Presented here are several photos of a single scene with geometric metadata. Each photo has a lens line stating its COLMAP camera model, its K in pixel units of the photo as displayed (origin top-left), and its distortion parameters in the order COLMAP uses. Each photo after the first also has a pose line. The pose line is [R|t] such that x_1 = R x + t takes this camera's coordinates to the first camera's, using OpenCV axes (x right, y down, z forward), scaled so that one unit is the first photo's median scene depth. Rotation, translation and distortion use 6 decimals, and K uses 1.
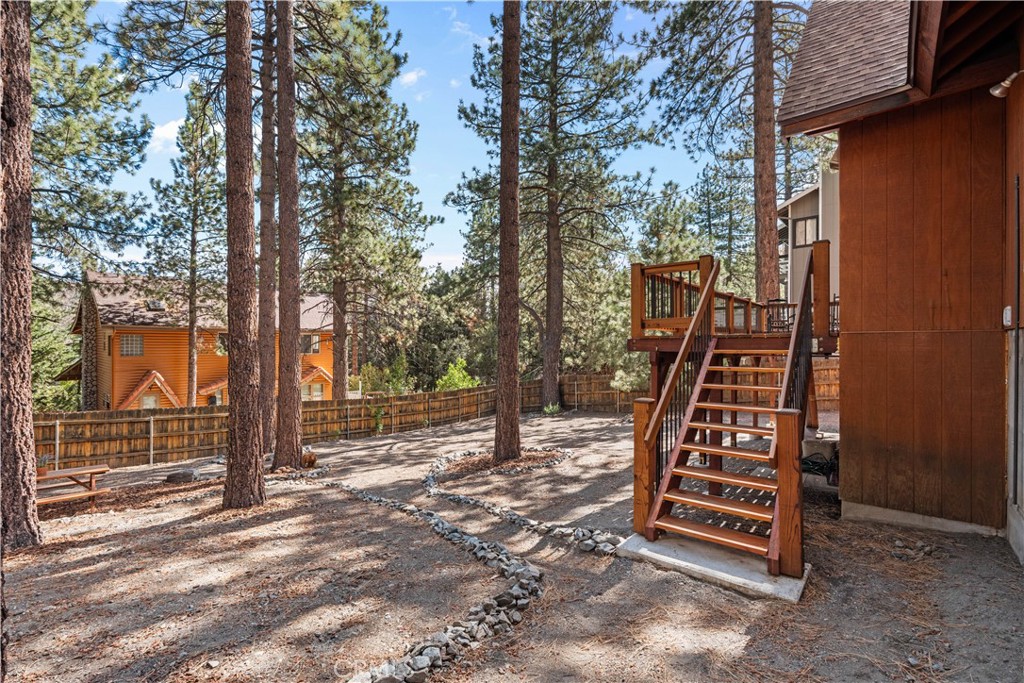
lens RADIAL K [[451.9, 0, 505.7], [0, 451.9, 340.9], [0, 0, 1]] dist [-0.005295, 0.000304]
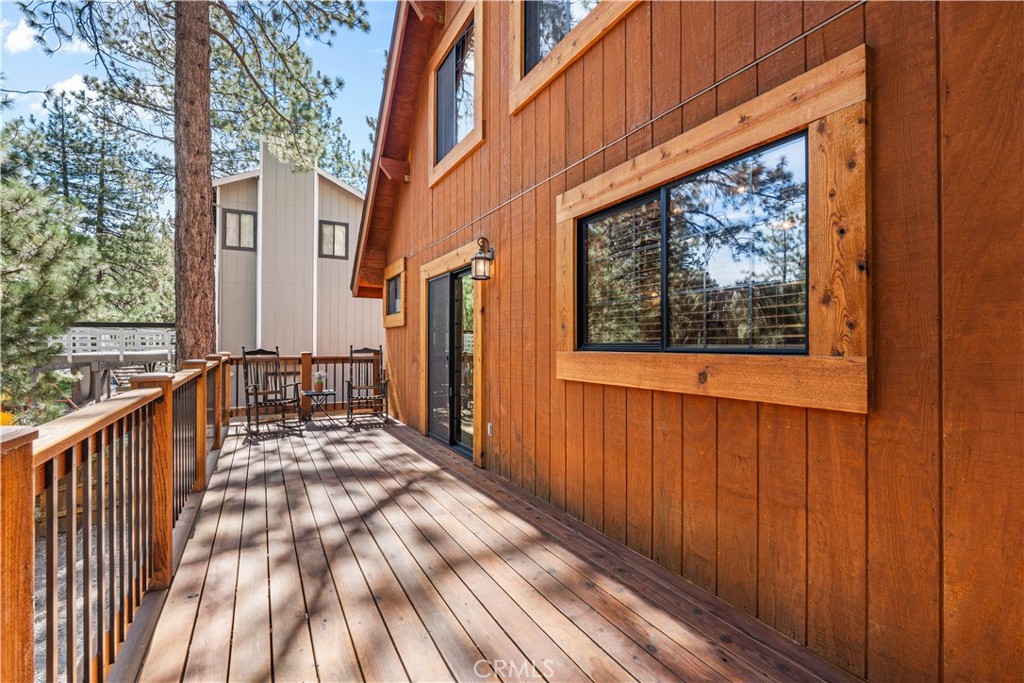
lens RADIAL K [[451.9, 0, 529.9], [0, 451.9, 336.6], [0, 0, 1]] dist [-0.005295, 0.000304]
pose [[0.328344, 0.014112, 0.944453, 0.104756], [-0.006875, 0.999898, -0.012551, -0.051272], [-0.944533, -0.002372, 0.328408, 0.263231]]
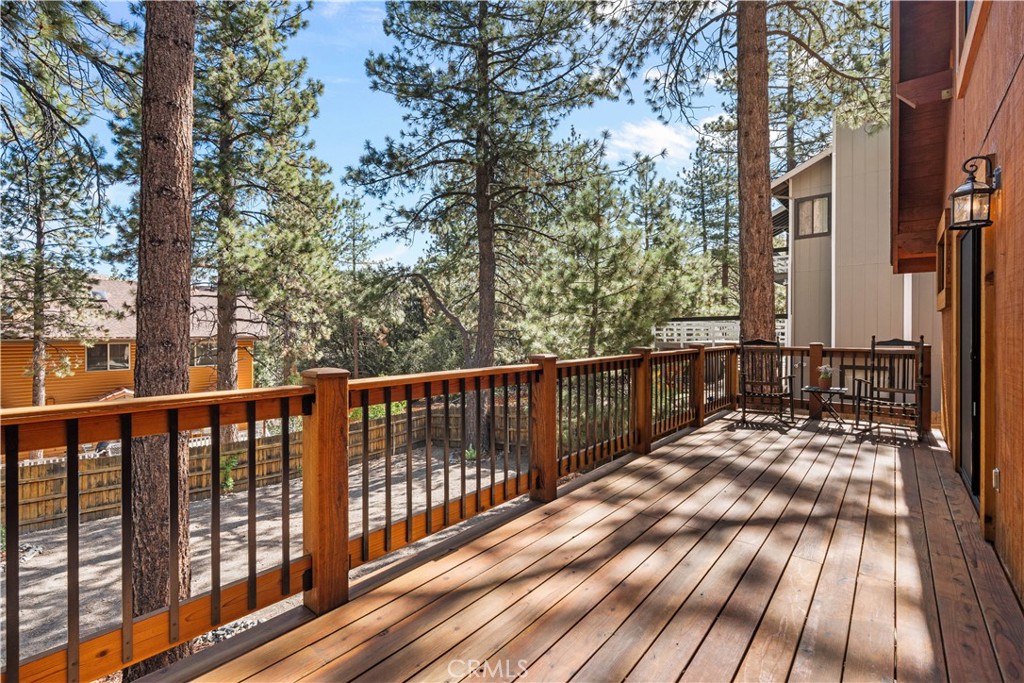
lens RADIAL K [[451.9, 0, 502.2], [0, 451.9, 333.7], [0, 0, 1]] dist [-0.005295, 0.000304]
pose [[0.999898, -0.000264, -0.014304, 0.154482], [0.000376, 0.999969, 0.007817, -0.051544], [0.014301, -0.007822, 0.999867, 0.233502]]
